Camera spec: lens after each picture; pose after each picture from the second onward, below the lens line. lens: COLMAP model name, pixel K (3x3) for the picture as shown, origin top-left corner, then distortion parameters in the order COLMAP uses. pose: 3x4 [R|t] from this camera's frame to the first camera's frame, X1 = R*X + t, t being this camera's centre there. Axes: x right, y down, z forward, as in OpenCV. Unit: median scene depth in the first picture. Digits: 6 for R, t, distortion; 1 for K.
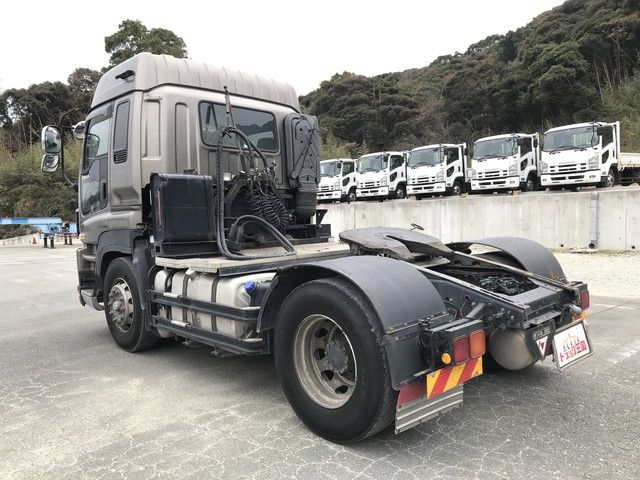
lens RADIAL K [[511.5, 0, 320.0], [0, 511.5, 240.0], [0, 0, 1]] dist [0.038461, -0.004091]
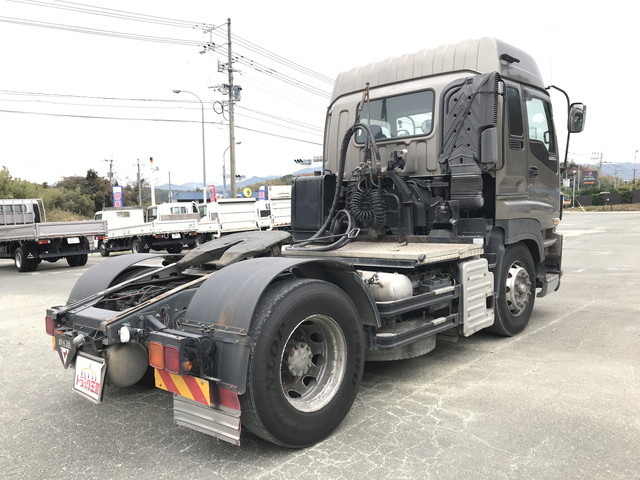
lens RADIAL K [[517.8, 0, 322.0], [0, 517.8, 238.7], [0, 0, 1]] dist [0.032872, -0.011471]
pose [[0.063759, 0.092368, -0.993682, 0.793250], [-0.009658, 0.995718, 0.091937, -0.074221], [0.997919, 0.003735, 0.064378, 0.760496]]
